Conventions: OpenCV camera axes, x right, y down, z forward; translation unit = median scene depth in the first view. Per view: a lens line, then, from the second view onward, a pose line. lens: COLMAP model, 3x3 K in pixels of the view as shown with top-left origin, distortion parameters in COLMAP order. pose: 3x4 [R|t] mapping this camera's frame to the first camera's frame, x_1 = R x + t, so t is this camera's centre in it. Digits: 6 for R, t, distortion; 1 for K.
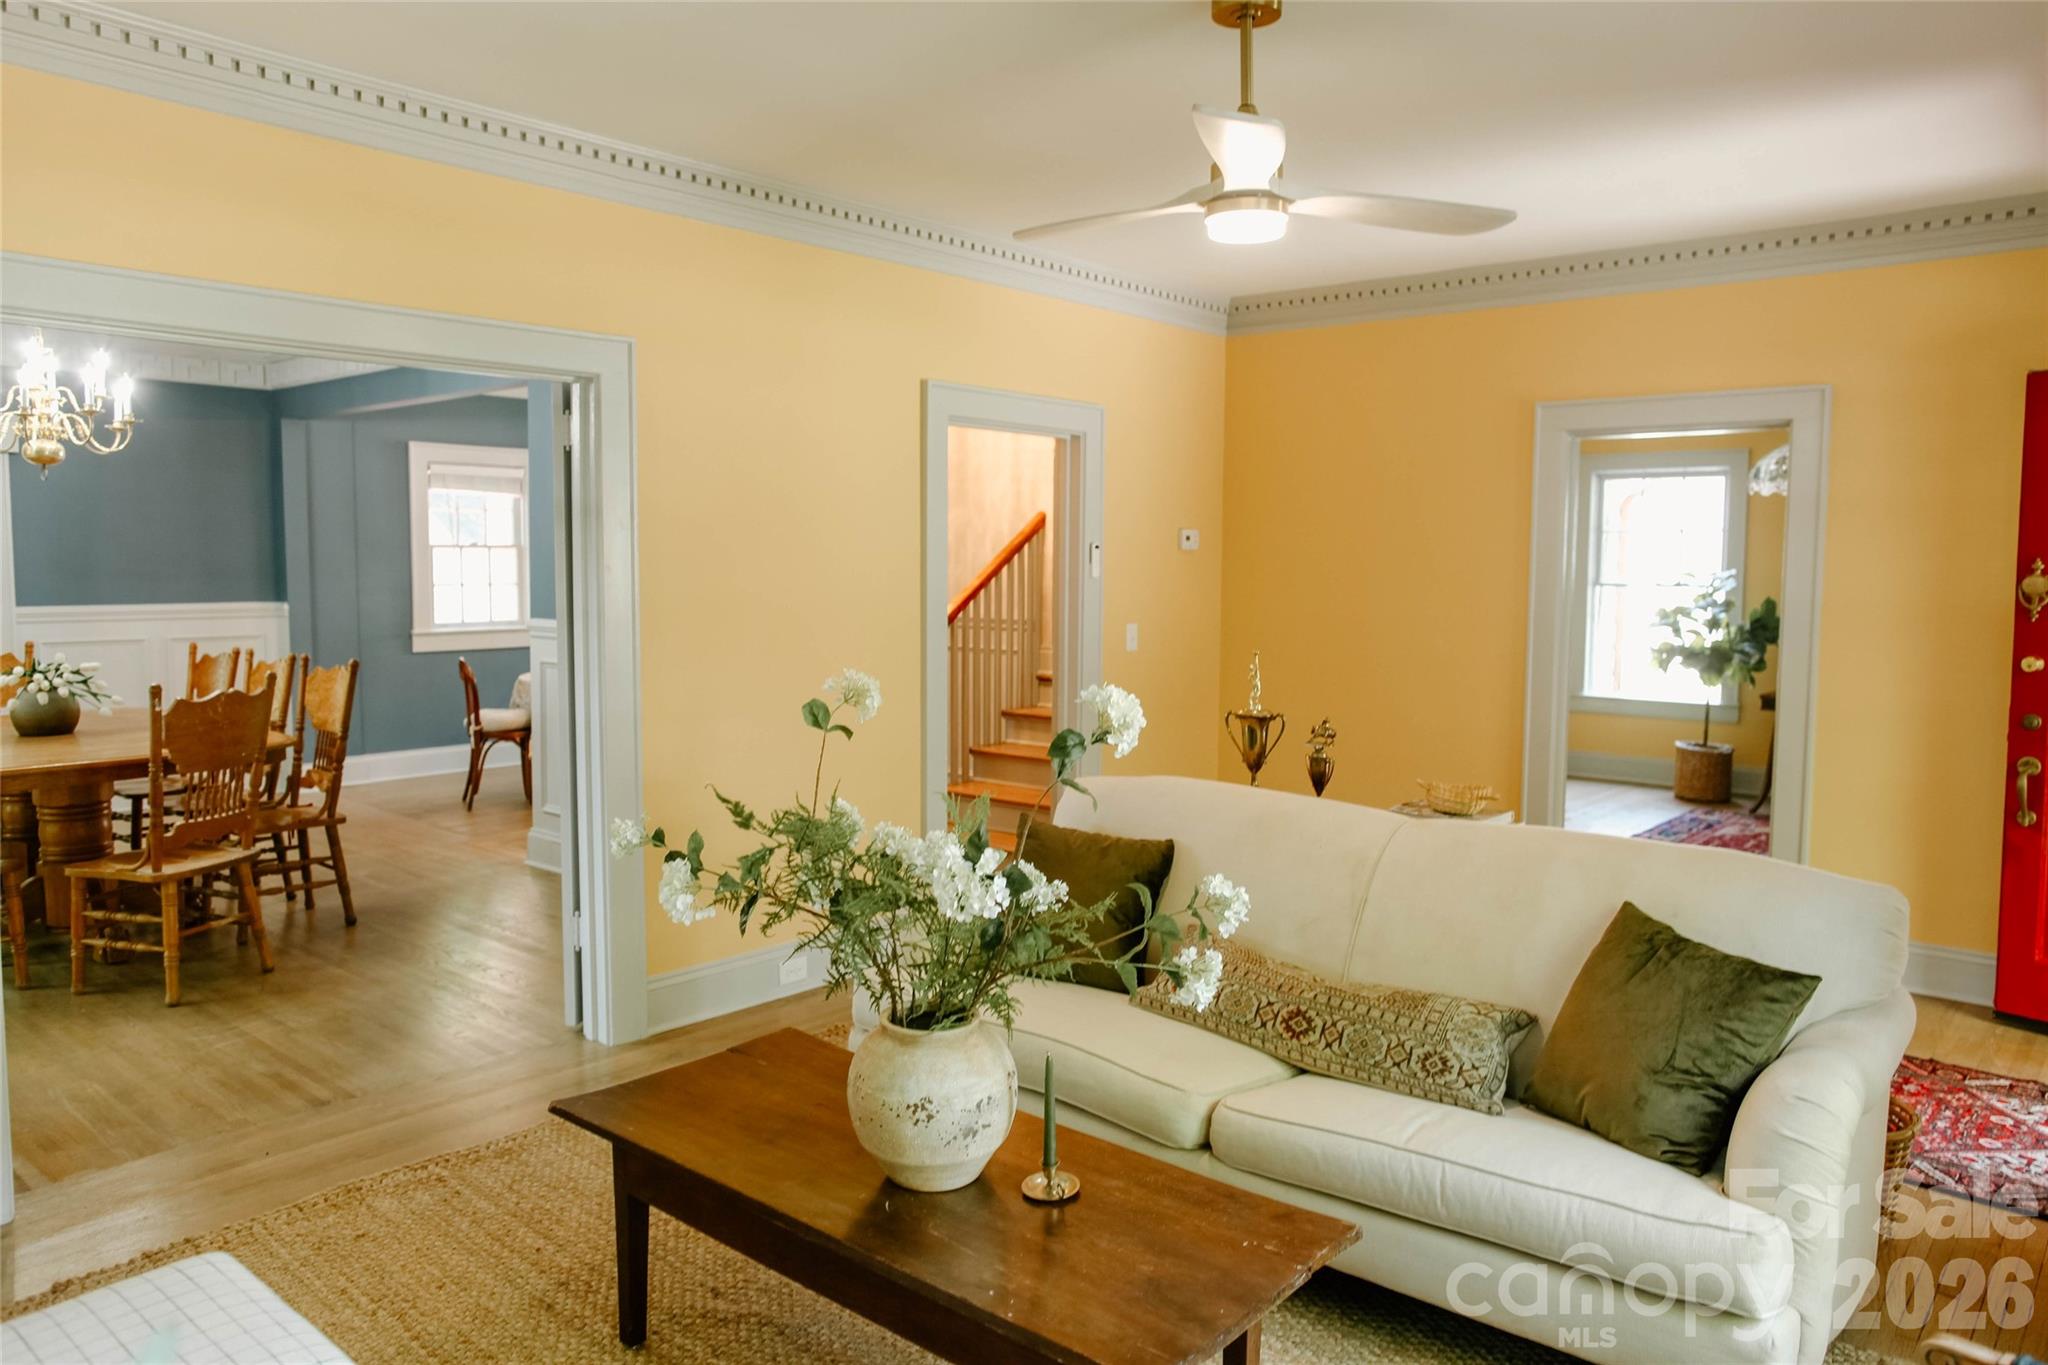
lens RADIAL K [[1395.8, 0, 1020.7], [0, 1395.8, 665.7], [0, 0, 1]] dist [-0.057469, 0.052504]
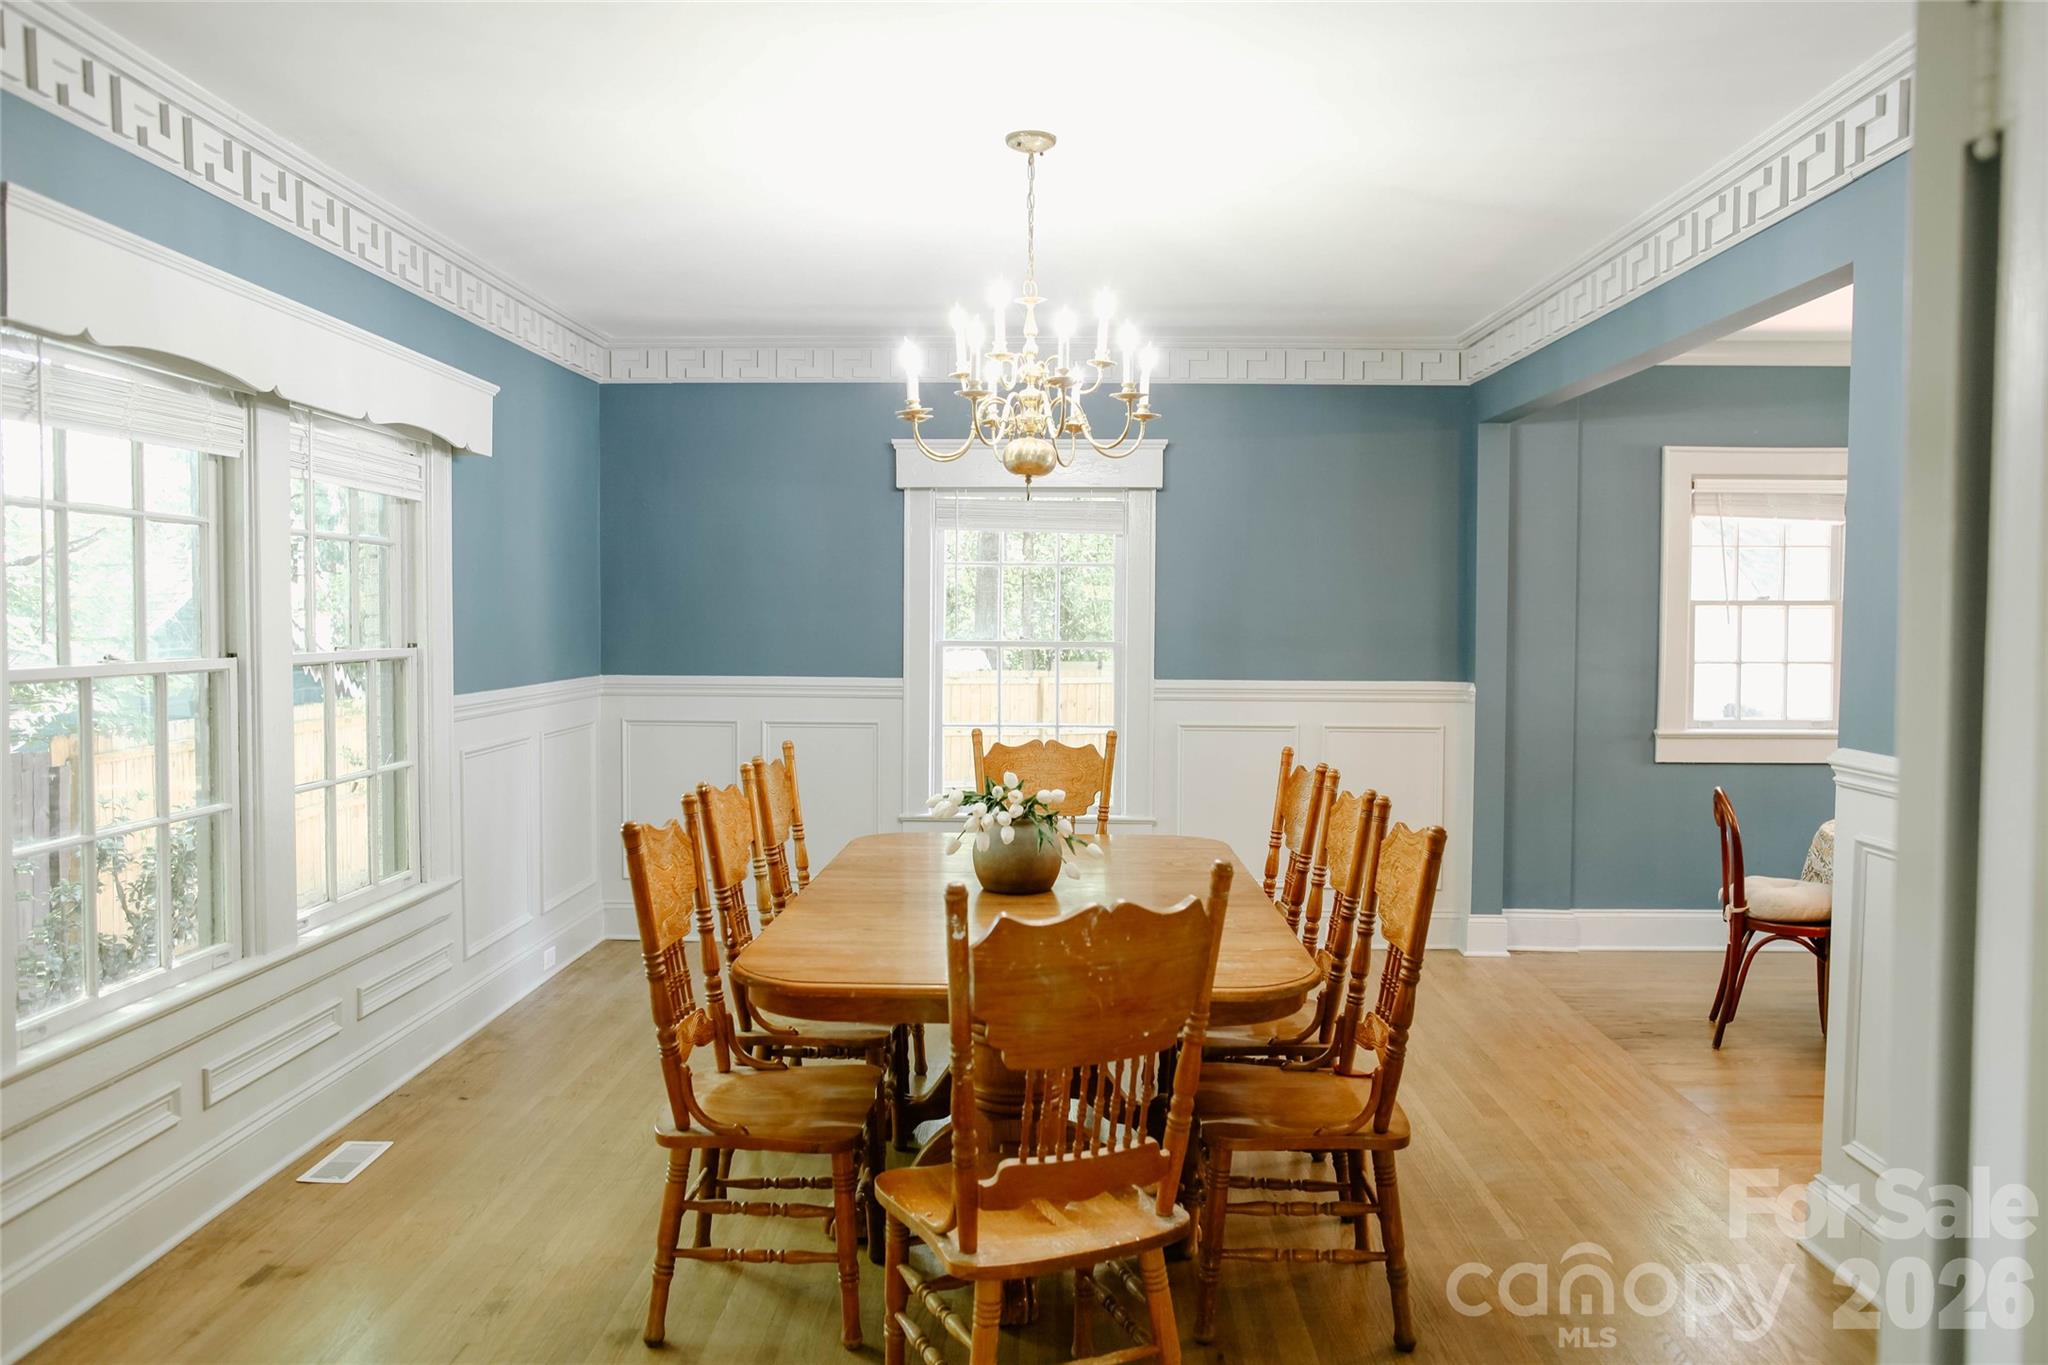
lens RADIAL K [[1406.4, 0, 1024.2], [0, 1406.4, 658.8], [0, 0, 1]] dist [-0.001437, -0.000980]
pose [[0.635544, 0.024611, -0.771672, -0.123724], [-0.061579, 0.997923, -0.018890, -0.031100], [0.769605, 0.059524, 0.635740, 0.371189]]
